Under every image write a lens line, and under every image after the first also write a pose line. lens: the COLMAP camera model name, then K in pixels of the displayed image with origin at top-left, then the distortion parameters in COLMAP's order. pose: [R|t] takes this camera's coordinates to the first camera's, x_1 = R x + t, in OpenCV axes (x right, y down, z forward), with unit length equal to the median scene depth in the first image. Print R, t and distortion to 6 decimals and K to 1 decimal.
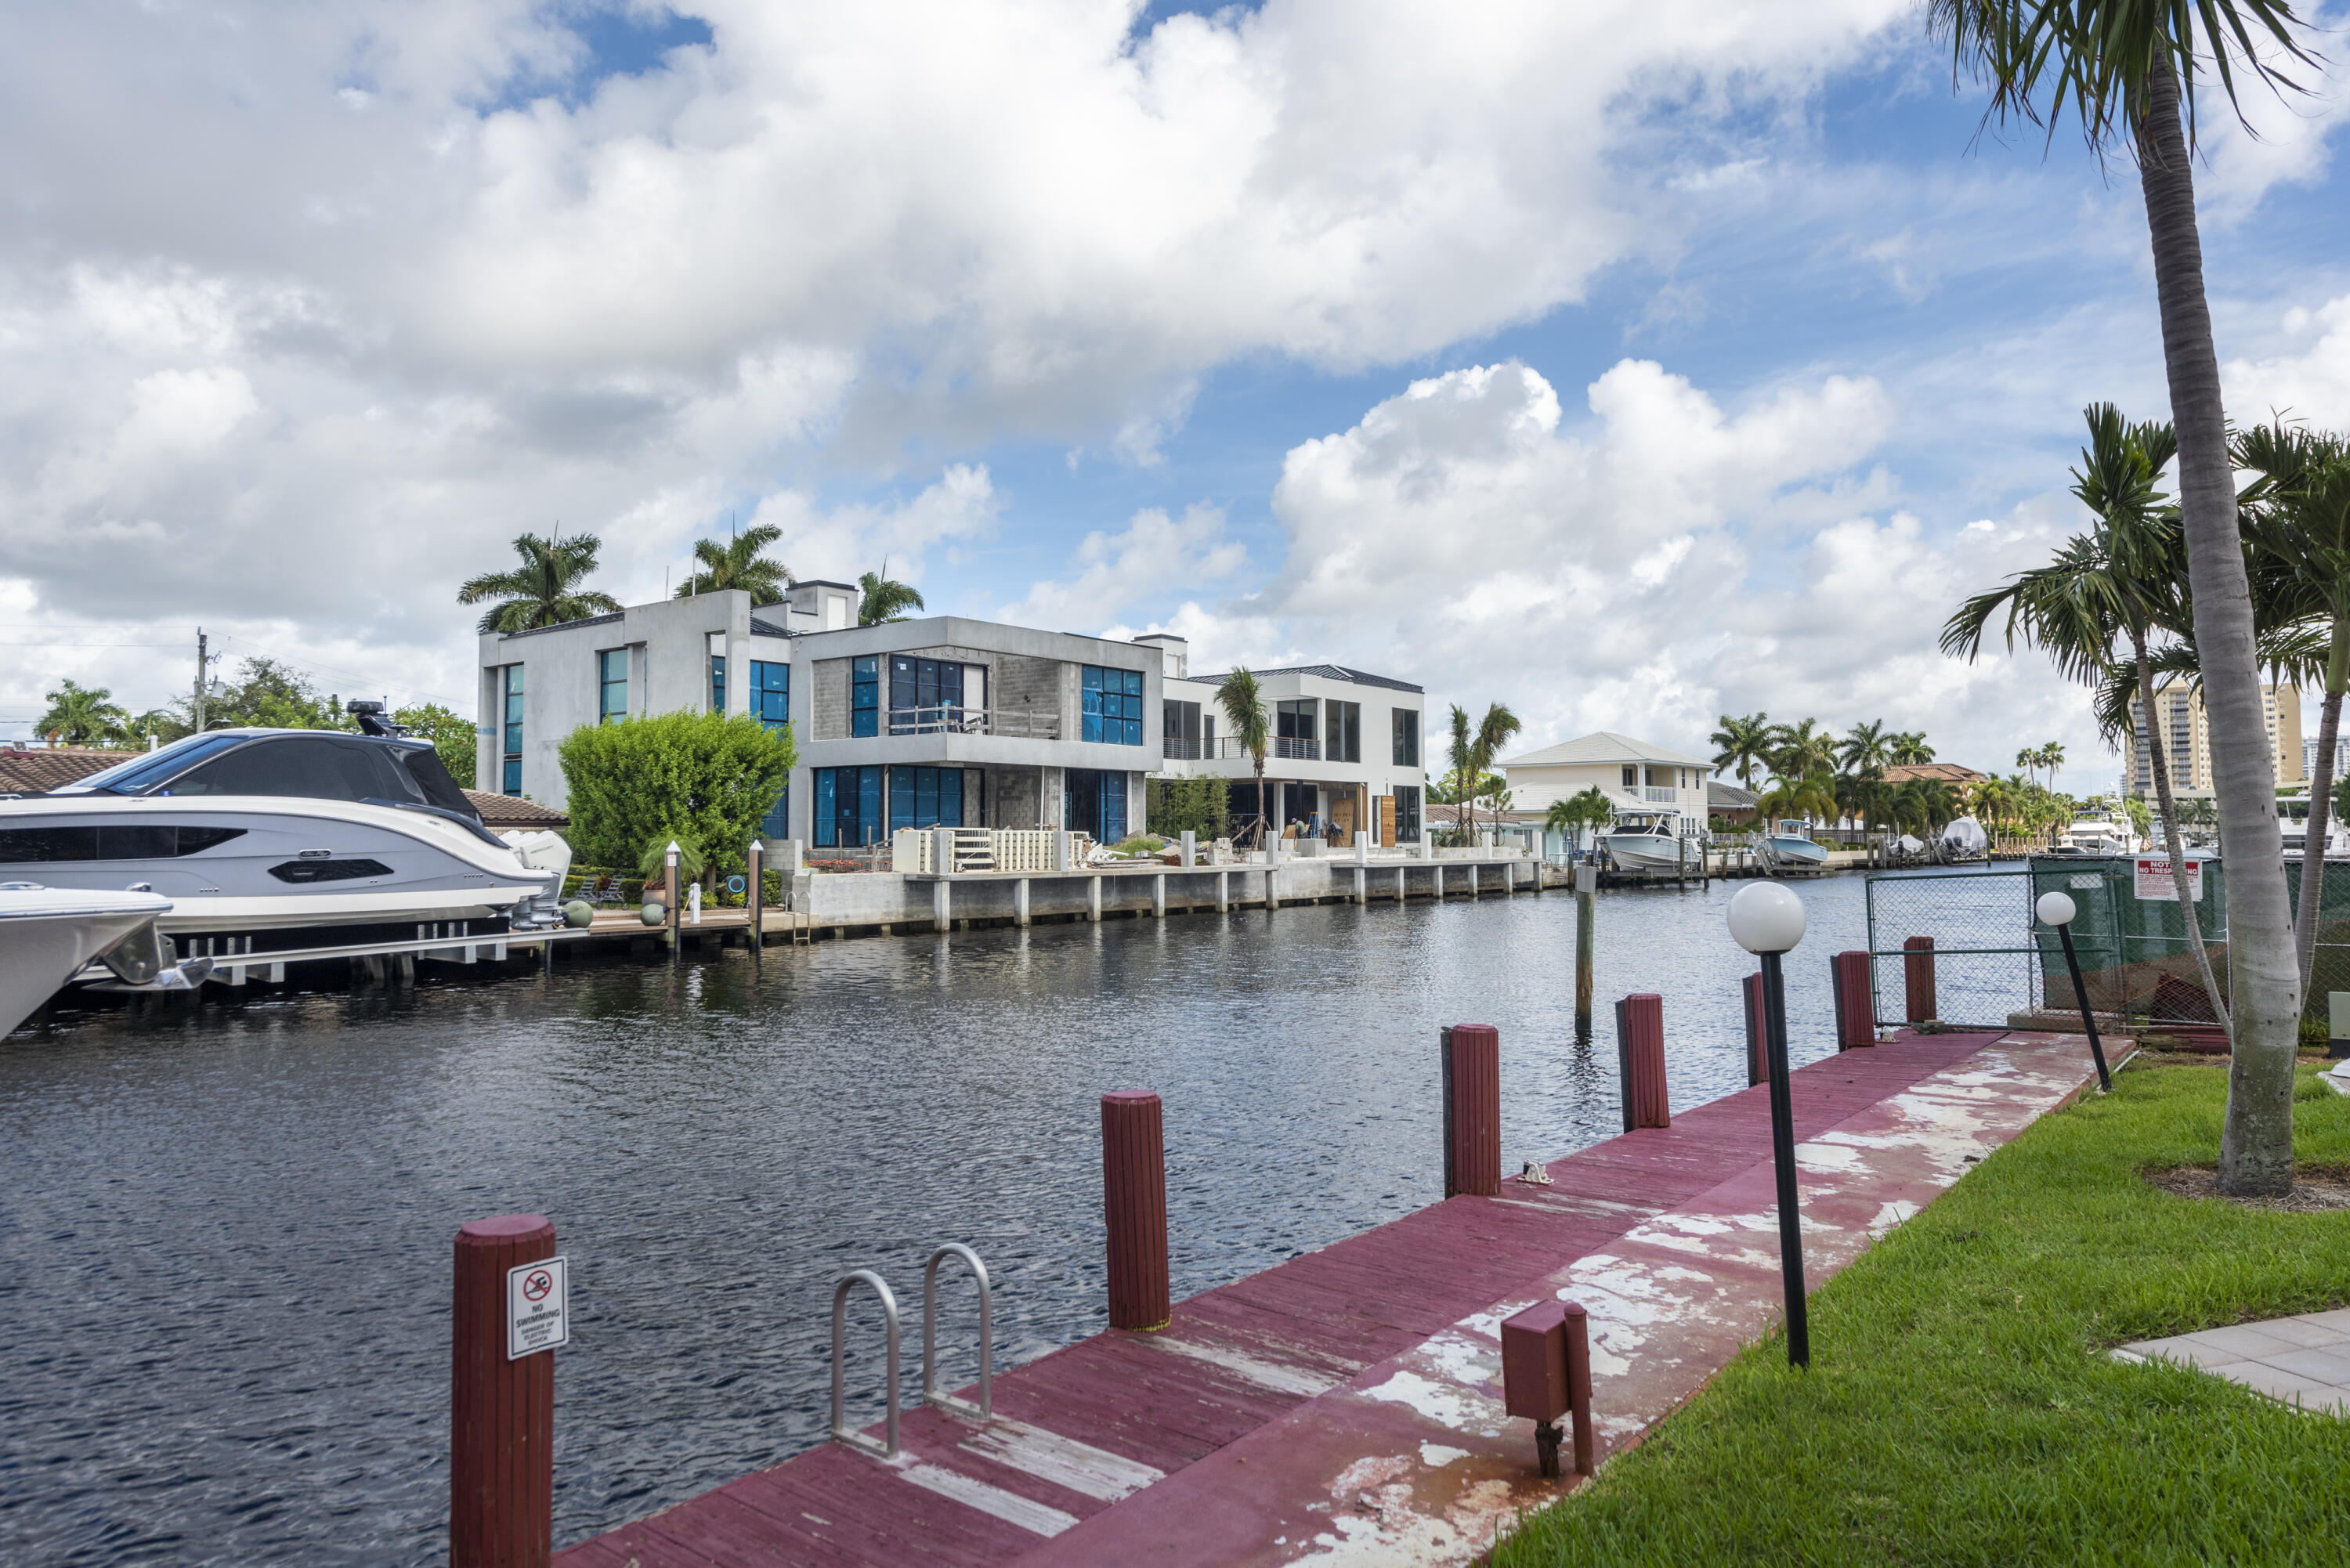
lens RADIAL K [[1424.7, 0, 1175.0], [0, 1424.7, 784.0], [0, 0, 1]] dist [0.003641, 0.001184]
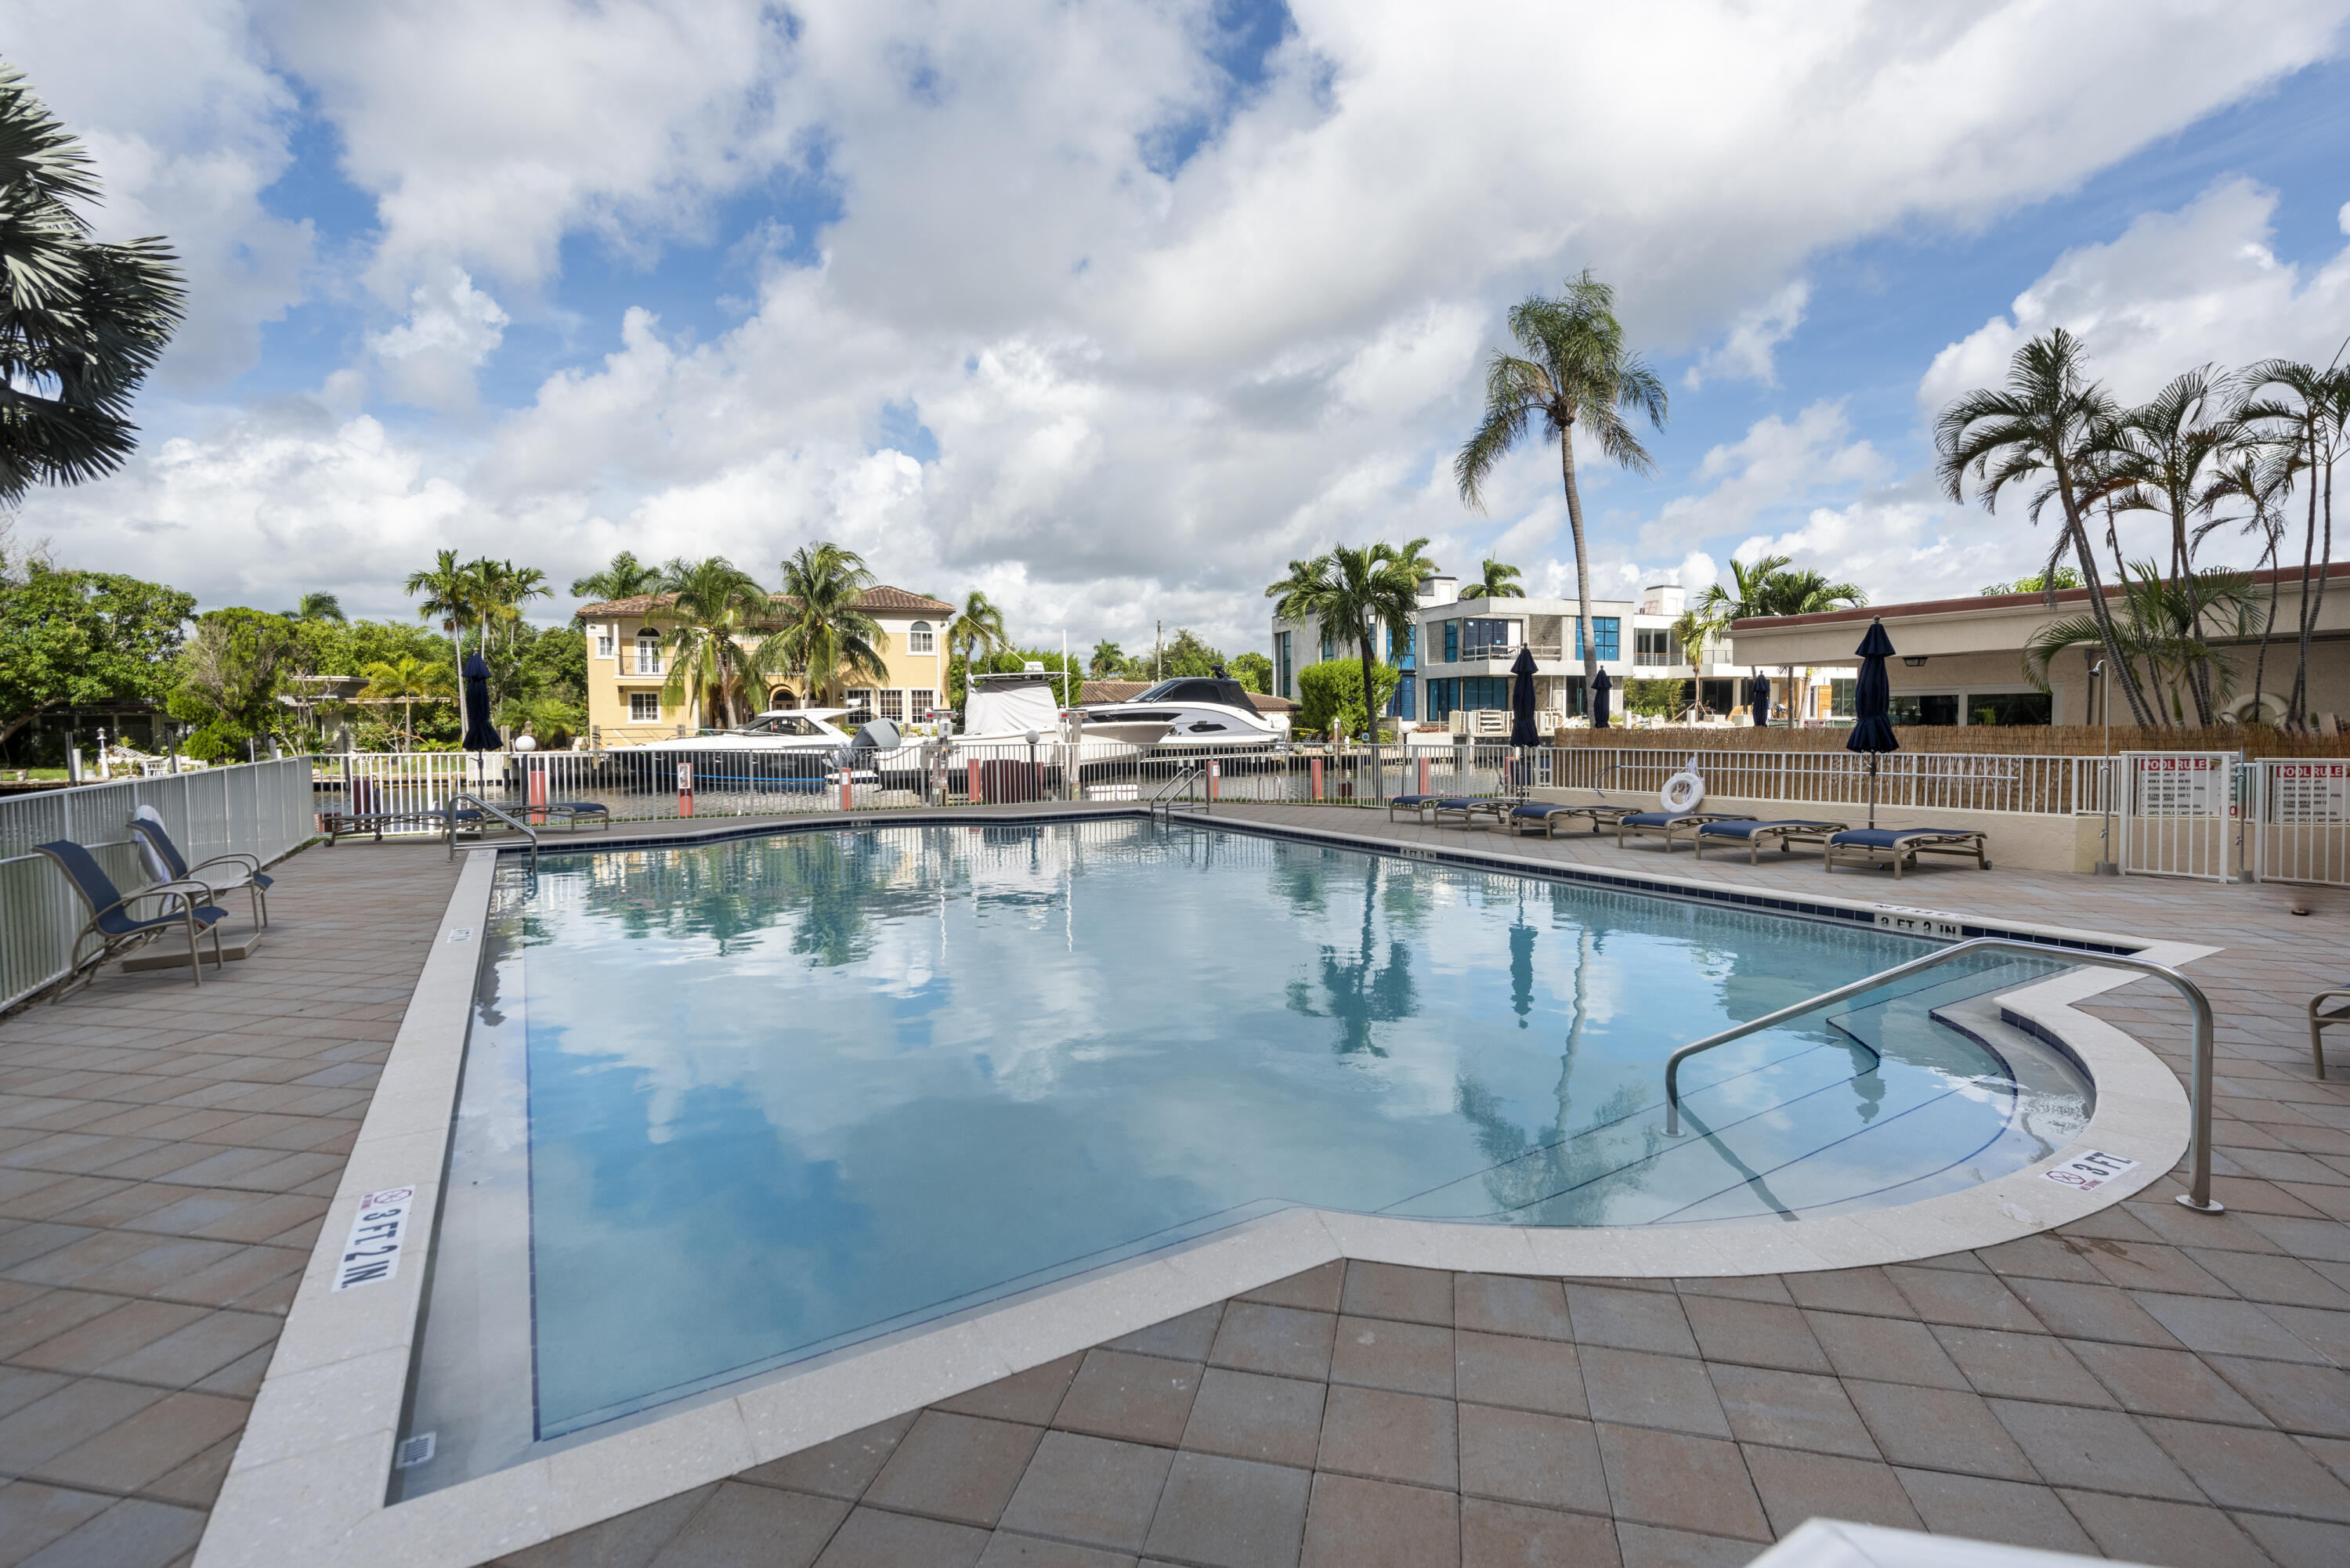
lens RADIAL K [[1071.6, 0, 1182.5], [0, 1071.6, 732.3], [0, 0, 1]] dist [0.034049, 0.000080]
pose [[0.842412, 0.002686, -0.538827, 0.293593], [0.025471, 0.998671, 0.044799, -0.015217], [0.538232, -0.051464, 0.841224, -0.466284]]
